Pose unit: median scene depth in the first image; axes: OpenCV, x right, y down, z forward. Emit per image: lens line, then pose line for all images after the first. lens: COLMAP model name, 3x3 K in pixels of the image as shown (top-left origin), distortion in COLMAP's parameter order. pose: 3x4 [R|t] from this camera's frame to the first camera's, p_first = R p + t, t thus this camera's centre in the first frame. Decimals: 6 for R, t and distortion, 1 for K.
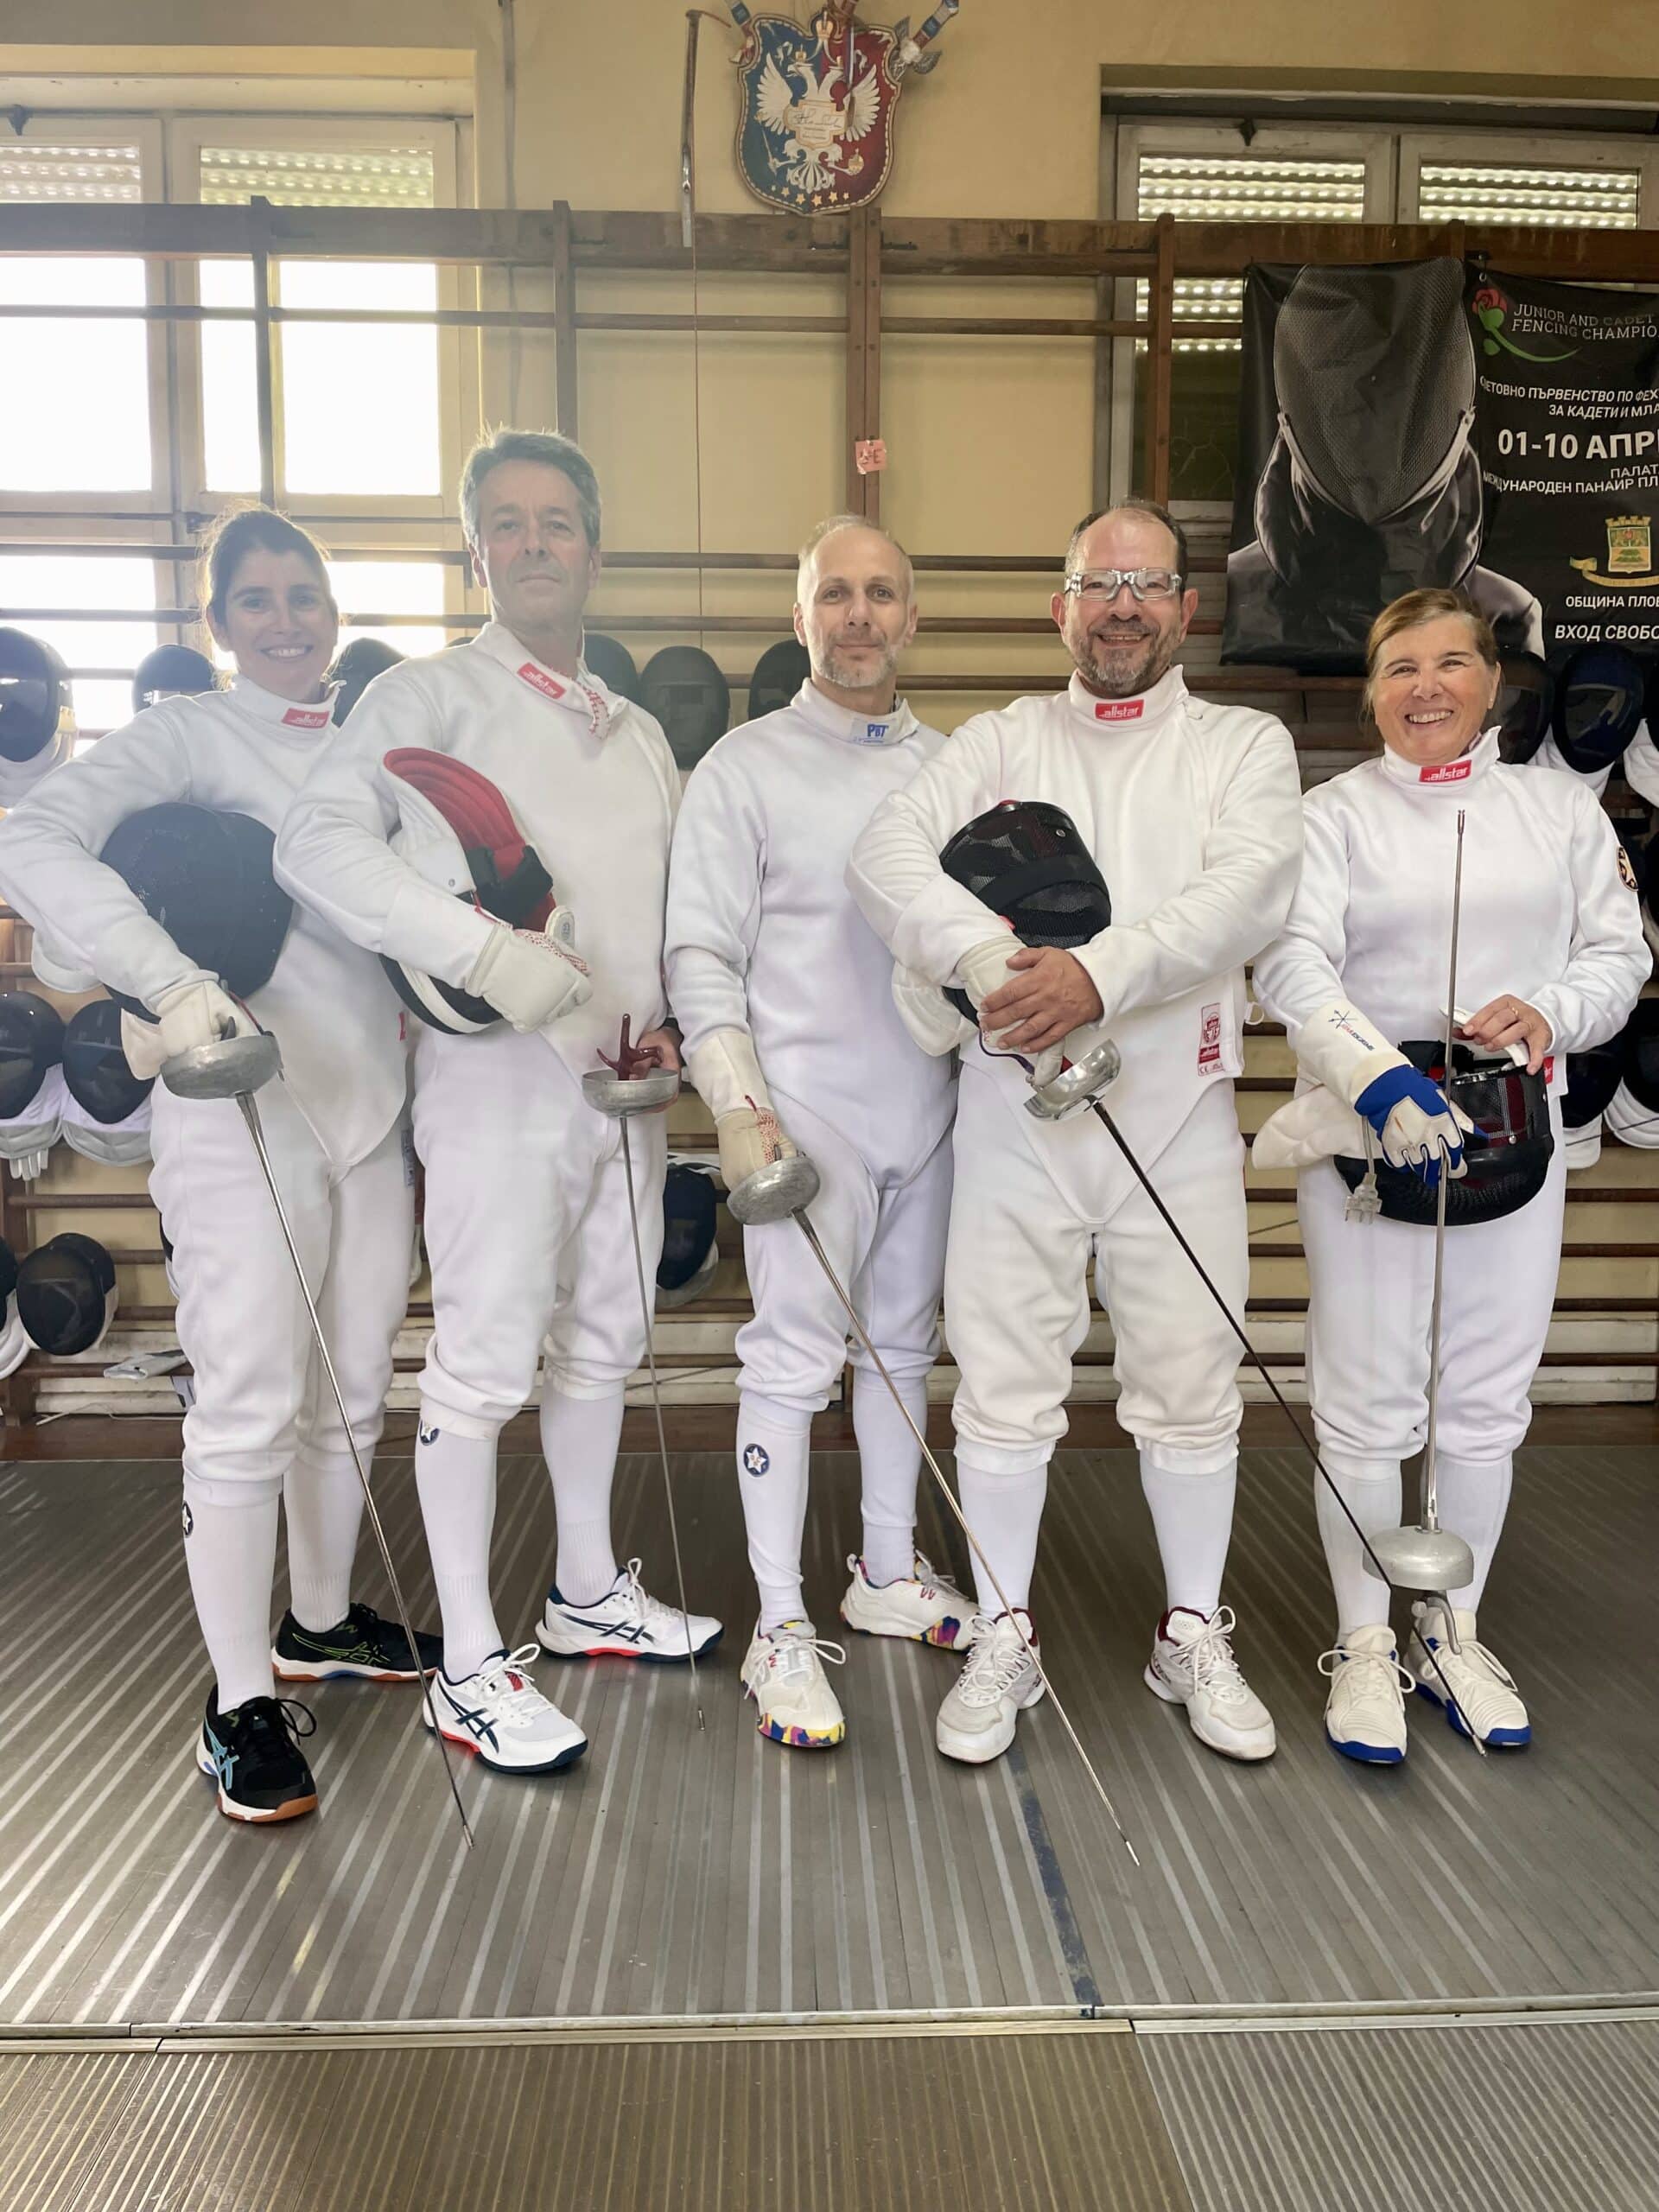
lens RADIAL K [[1713.7, 0, 836.8], [0, 1713.7, 1111.7], [0, 0, 1]] dist [0.076882, -0.113707]
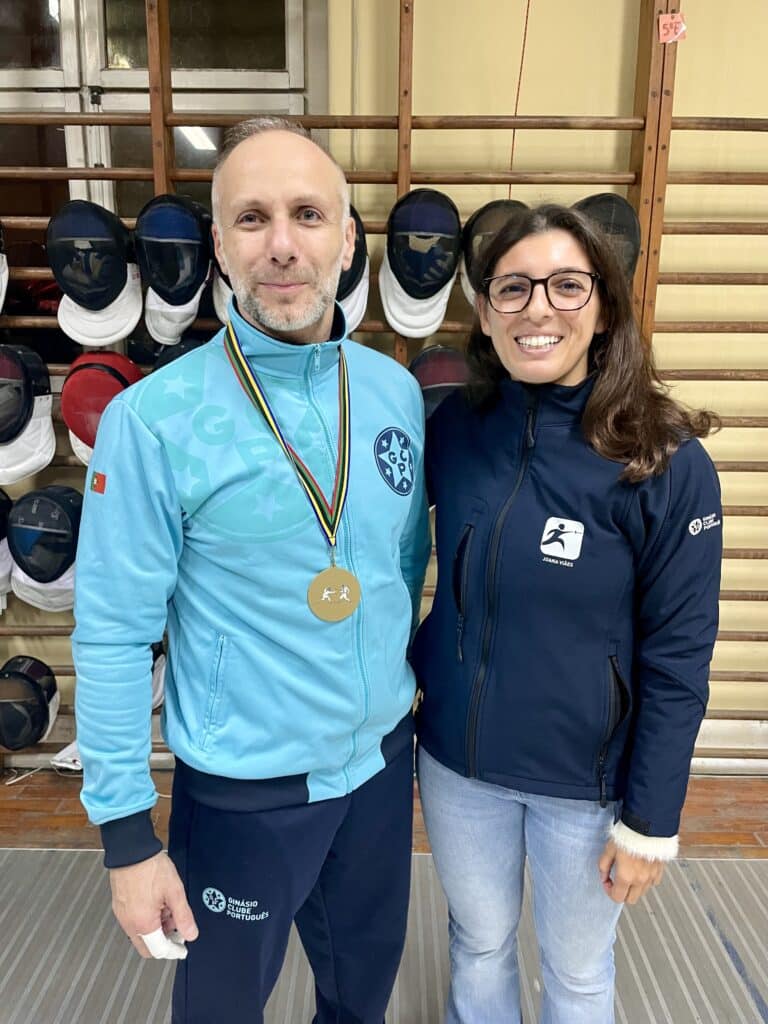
lens RADIAL K [[793.3, 0, 383.2], [0, 793.3, 511.9], [0, 0, 1]] dist [0.076882, -0.113707]
pose [[0.999179, 0.016781, -0.036867, -0.224092], [-0.011873, 0.991507, 0.129512, -0.193317], [0.038727, -0.128968, 0.990892, 0.646310]]
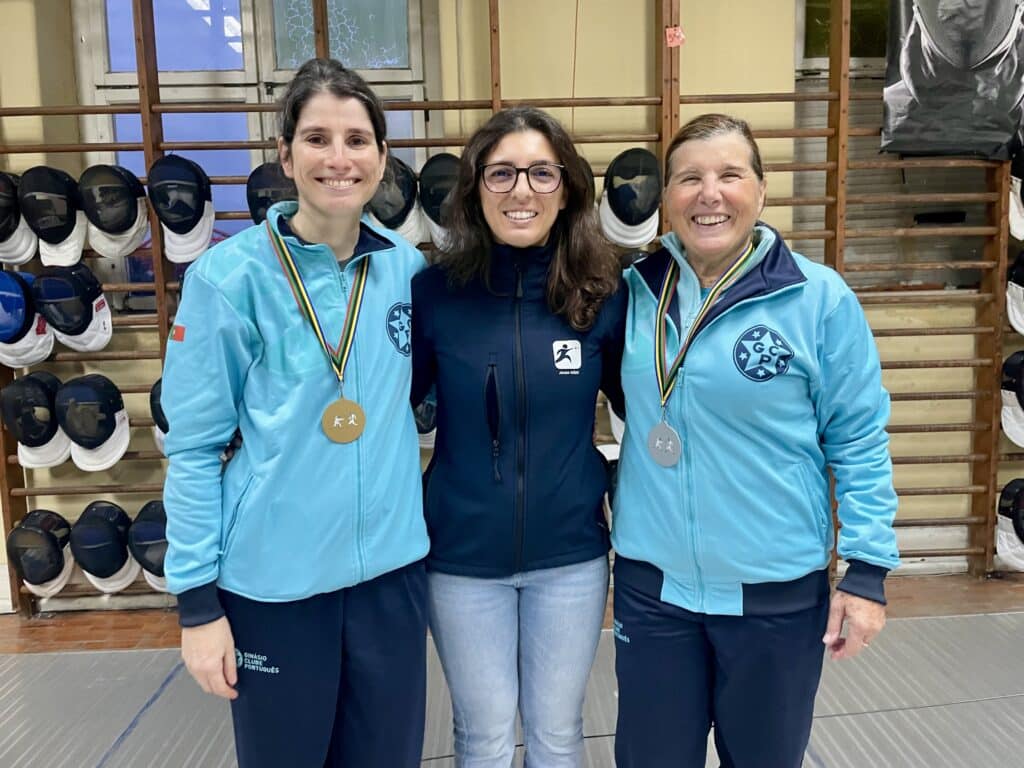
lens RADIAL K [[793.3, 0, 527.6], [0, 793.3, 382.4], [0, 0, 1]] dist [0.076882, -0.113707]
pose [[0.999623, -0.027455, 0.000857, -0.205263], [0.027422, 0.999251, 0.027319, -0.101320], [-0.001607, -0.027285, 0.999626, 0.314845]]
